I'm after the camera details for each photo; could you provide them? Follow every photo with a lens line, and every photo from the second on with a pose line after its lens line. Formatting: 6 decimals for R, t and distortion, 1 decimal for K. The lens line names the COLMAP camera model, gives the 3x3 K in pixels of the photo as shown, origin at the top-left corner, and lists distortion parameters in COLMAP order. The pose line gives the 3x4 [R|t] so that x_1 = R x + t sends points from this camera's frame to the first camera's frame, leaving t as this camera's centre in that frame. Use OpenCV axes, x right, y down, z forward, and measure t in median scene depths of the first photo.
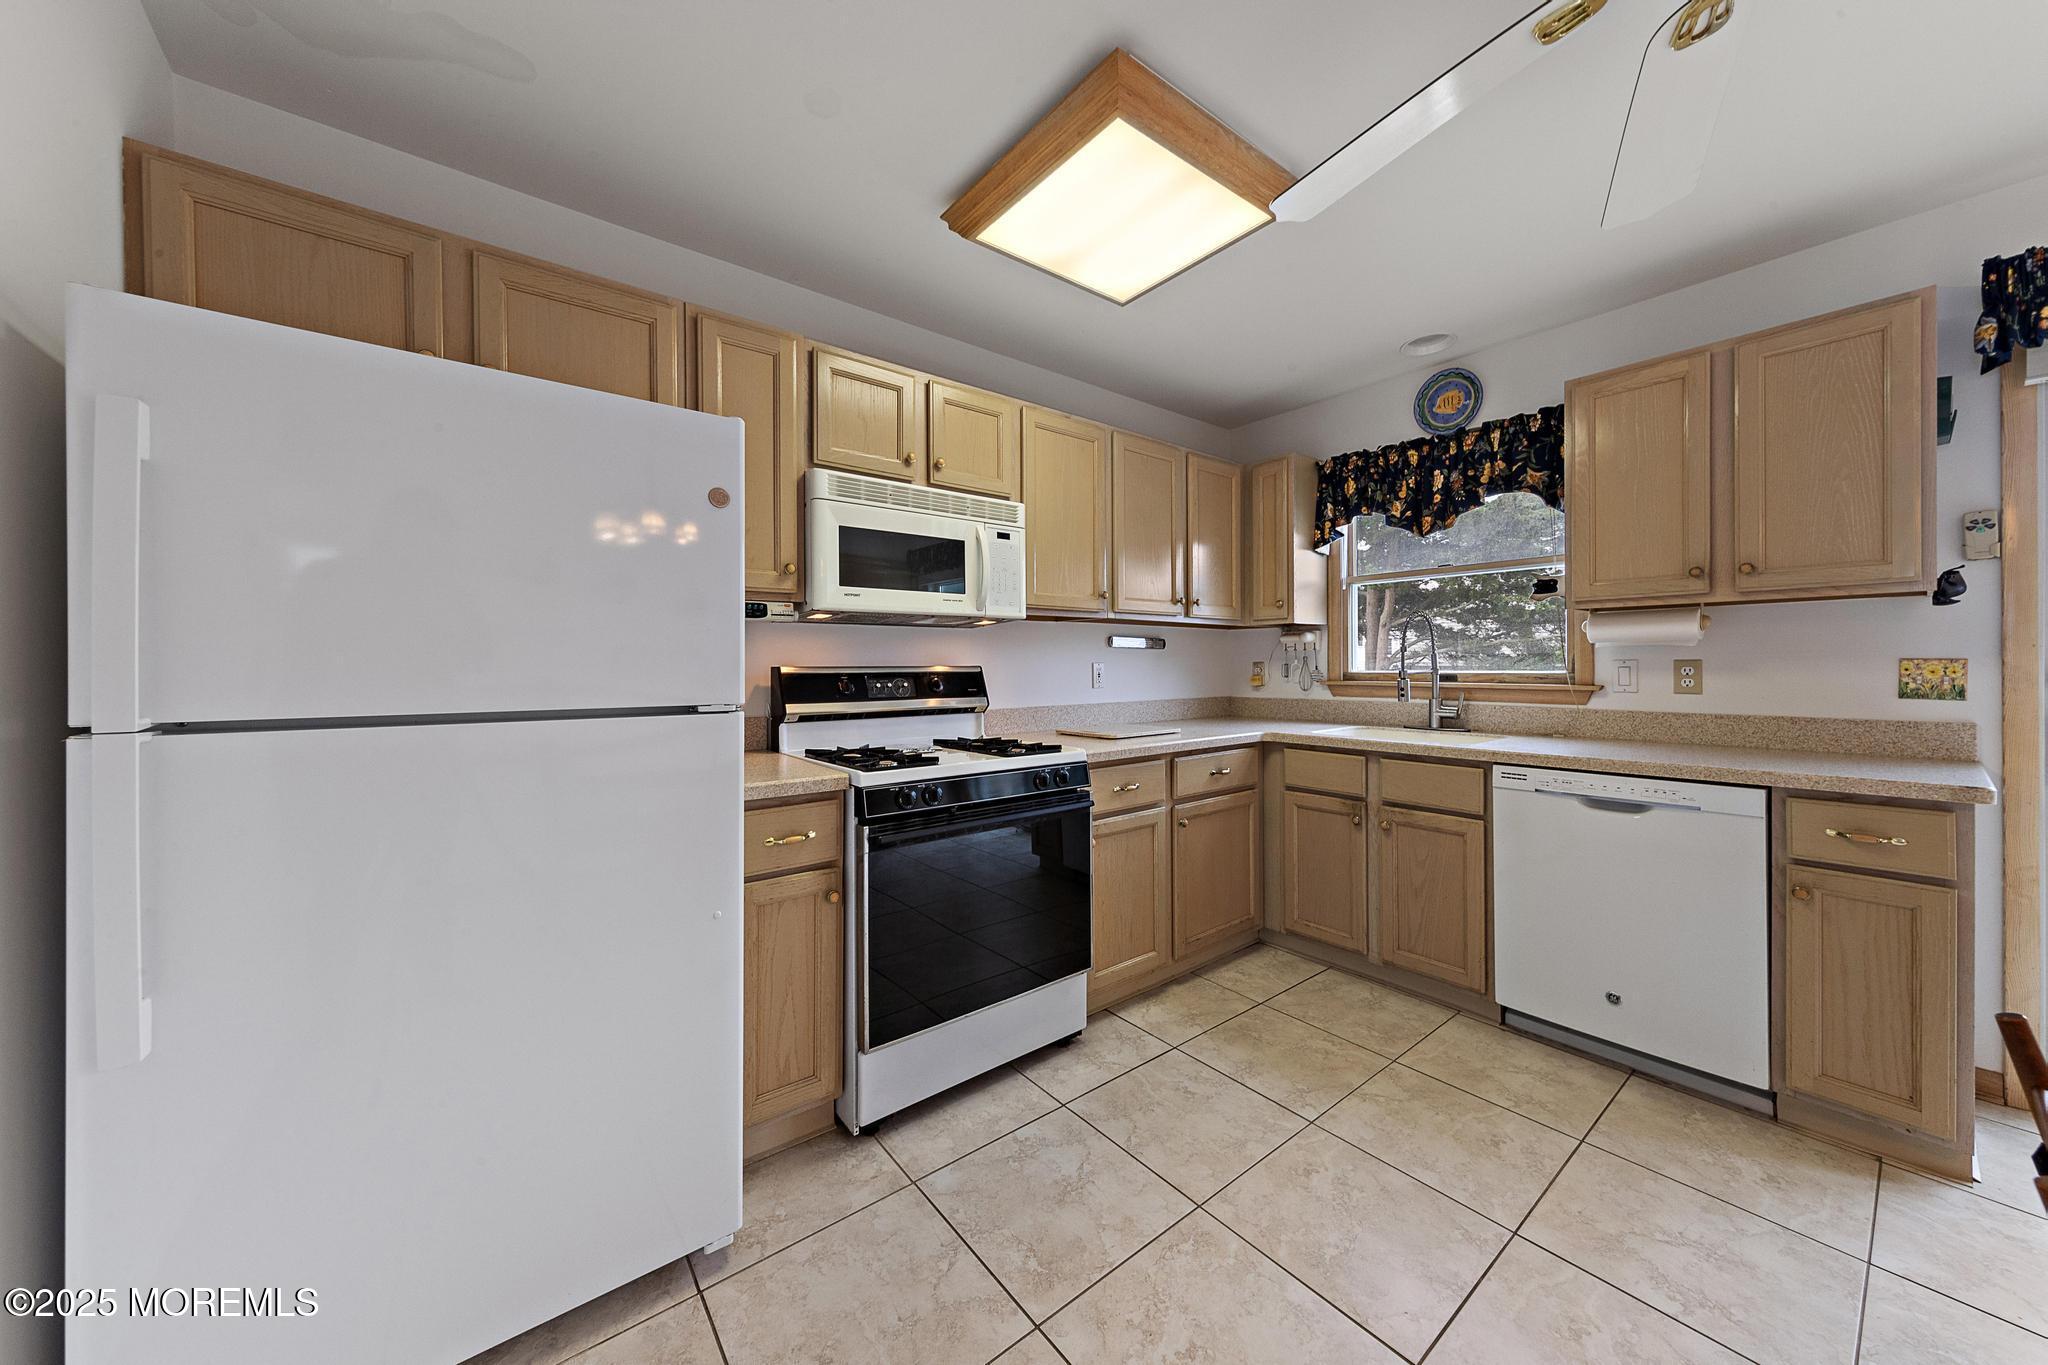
lens RADIAL K [[706.8, 0, 1030.9], [0, 706.8, 668.7], [0, 0, 1]] dist [0.005986, -0.000124]
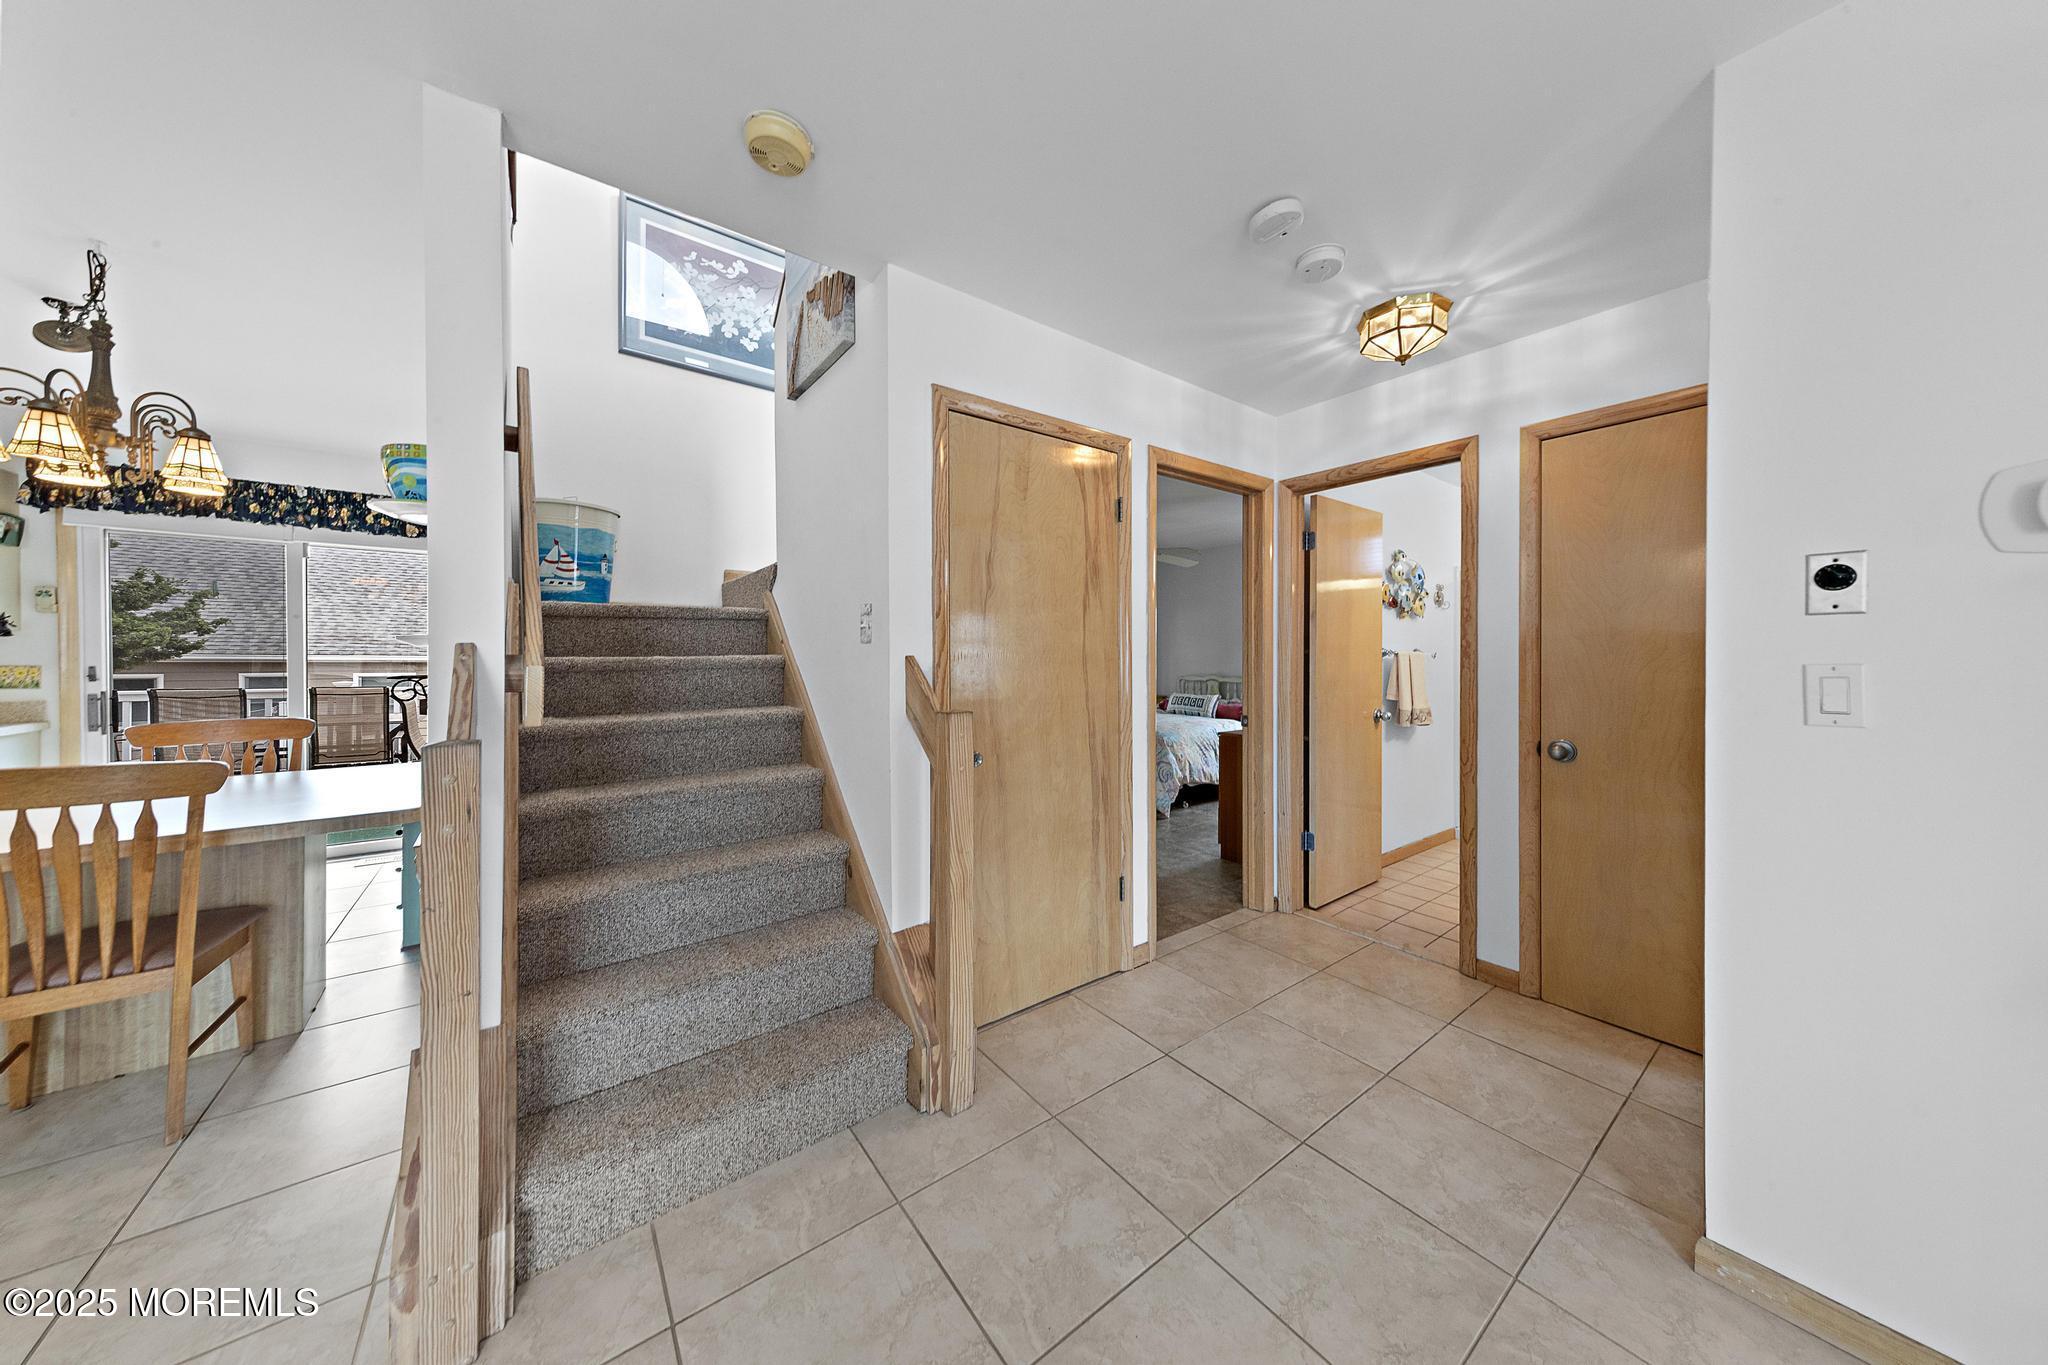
lens RADIAL K [[654.6, 0, 1030.4], [0, 654.6, 660.5], [0, 0, 1]] dist [0.007398, -0.000080]
pose [[0.019894, -0.001989, 0.999800, -0.290066], [0.004643, 0.999987, 0.001897, -0.016136], [-0.999791, 0.004604, 0.019903, -1.332479]]
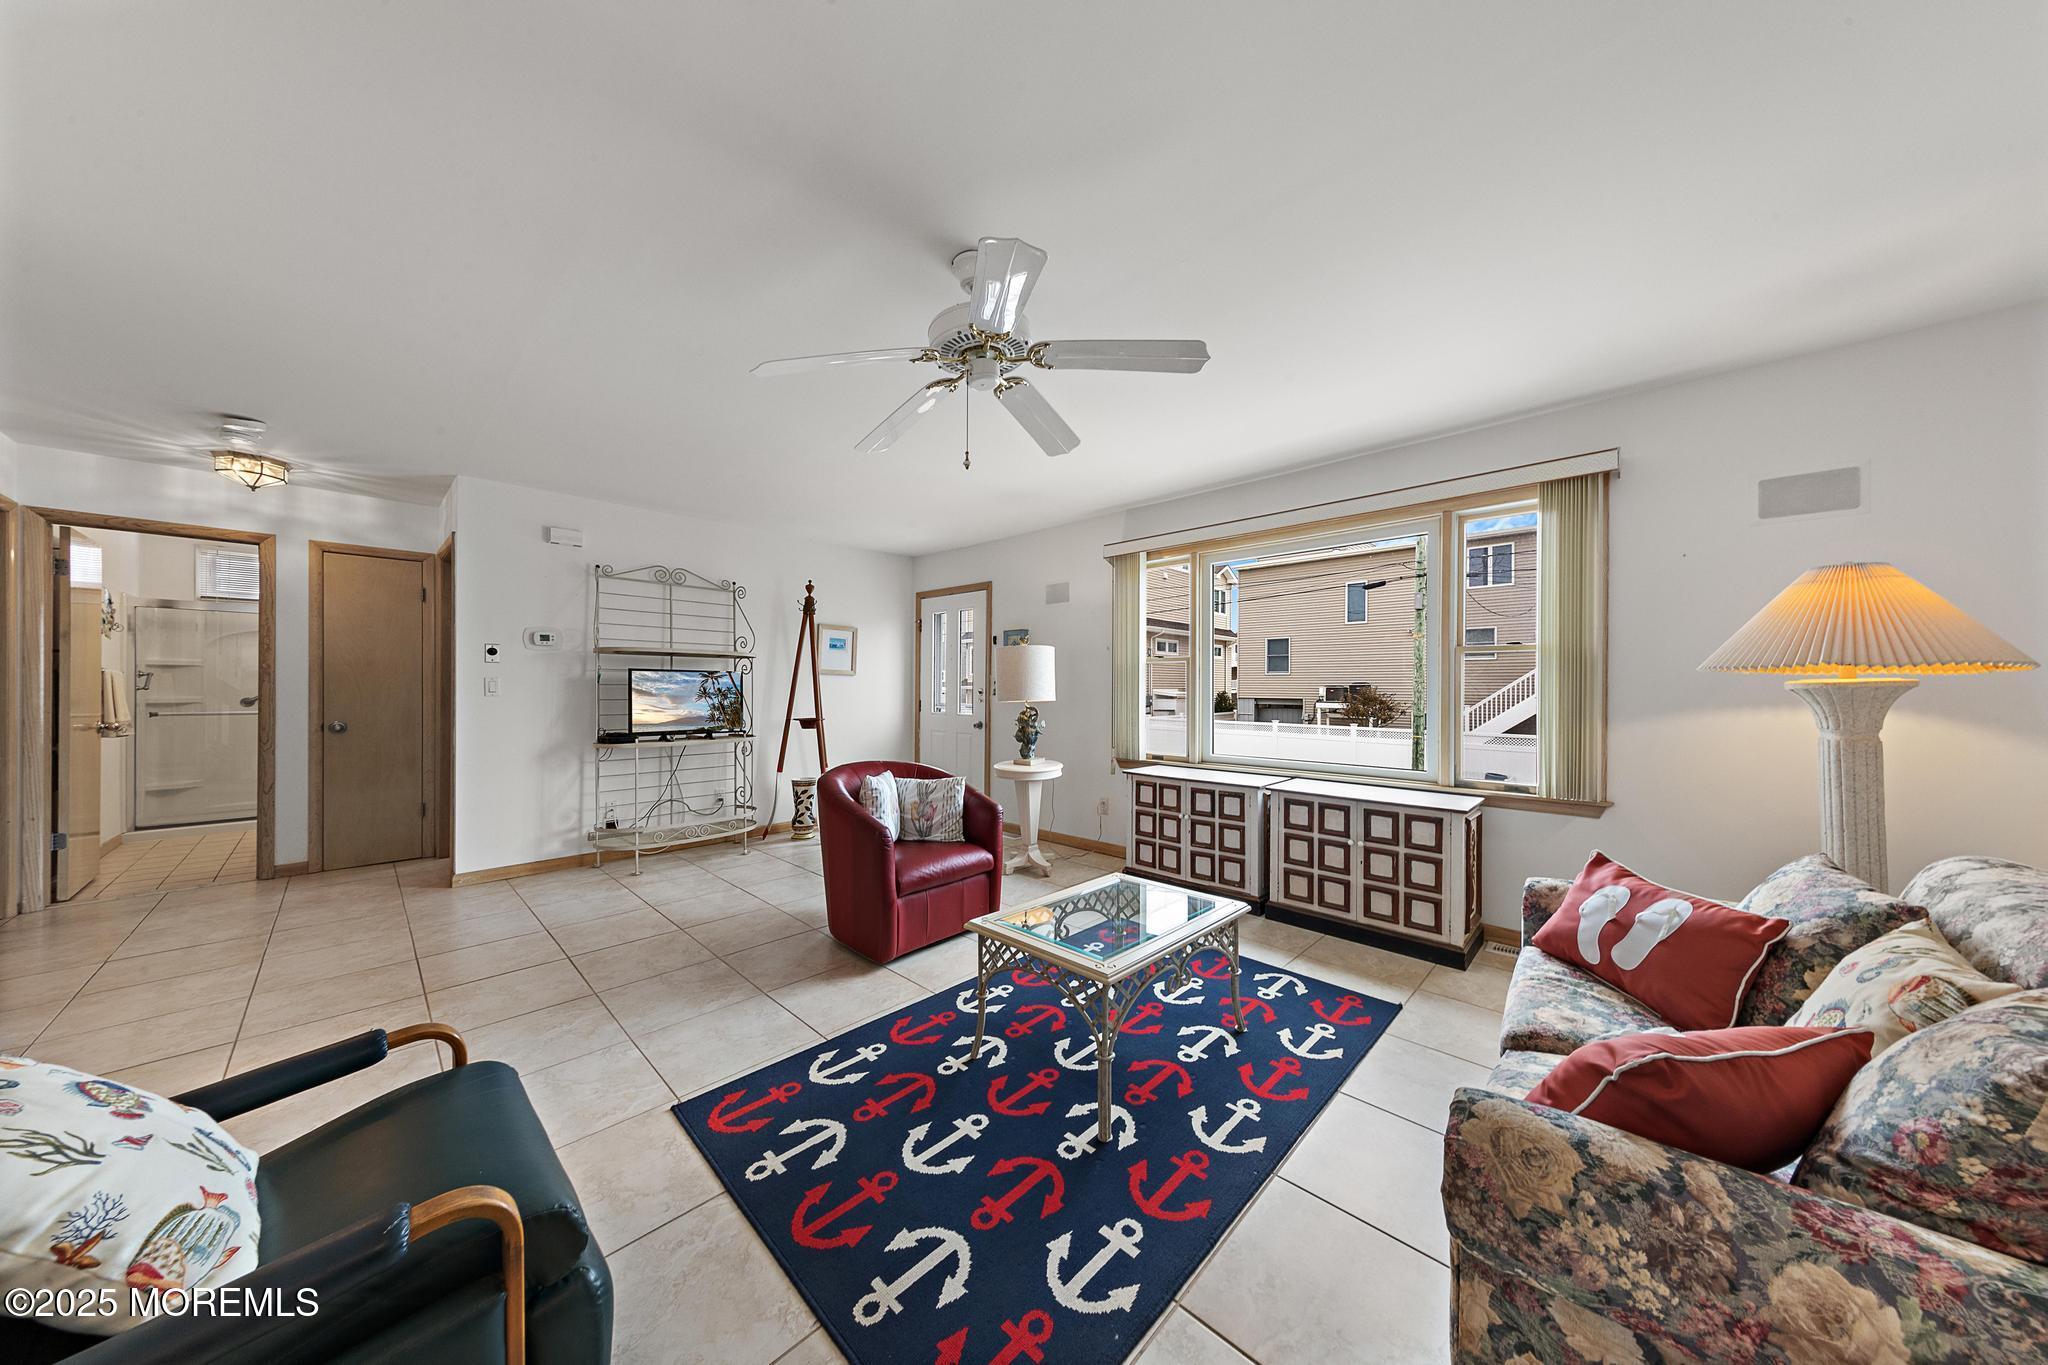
lens RADIAL K [[640.6, 0, 1027.5], [0, 640.6, 692.7], [0, 0, 1]] dist [0.001196, -0.000001]
pose [[-0.990337, 0.000283, -0.138684, -0.926078], [-0.001466, 0.999921, 0.012504, 0.007659], [0.138676, 0.012586, -0.990258, -0.071009]]
